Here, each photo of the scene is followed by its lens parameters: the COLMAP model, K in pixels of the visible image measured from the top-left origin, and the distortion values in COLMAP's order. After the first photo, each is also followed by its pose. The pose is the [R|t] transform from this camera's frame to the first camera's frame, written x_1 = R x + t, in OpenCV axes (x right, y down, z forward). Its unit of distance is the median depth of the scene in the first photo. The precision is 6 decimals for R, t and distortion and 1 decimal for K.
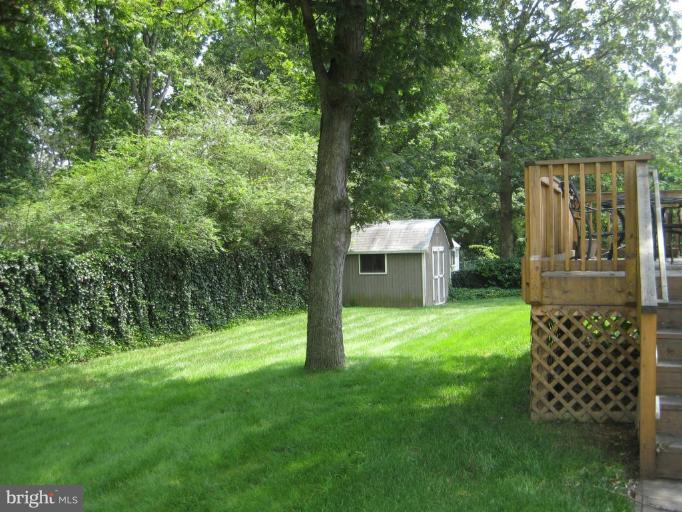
lens RADIAL K [[716.9, 0, 341.0], [0, 716.9, 256.0], [0, 0, 1]] dist [-0.152987, 0.246917]
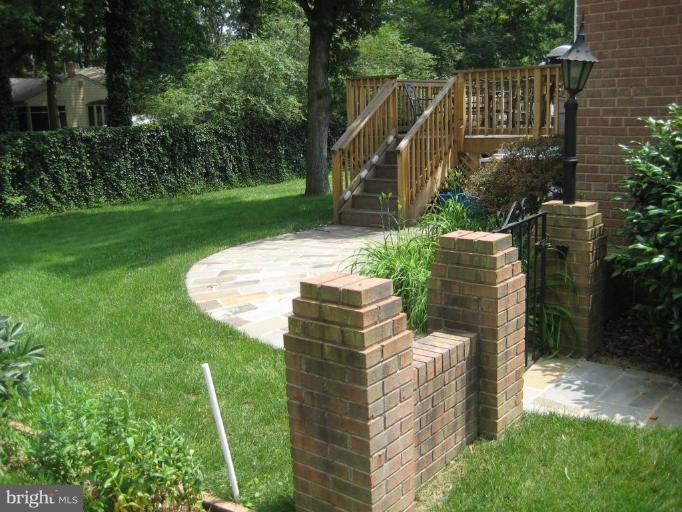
lens RADIAL K [[716.9, 0, 341.0], [0, 716.9, 256.0], [0, 0, 1]] dist [-0.152987, 0.246917]
pose [[0.961836, 0.043398, -0.270163, 0.347357], [0.008204, 0.982325, 0.187004, -0.008059], [0.273504, -0.182084, 0.944479, -0.405297]]
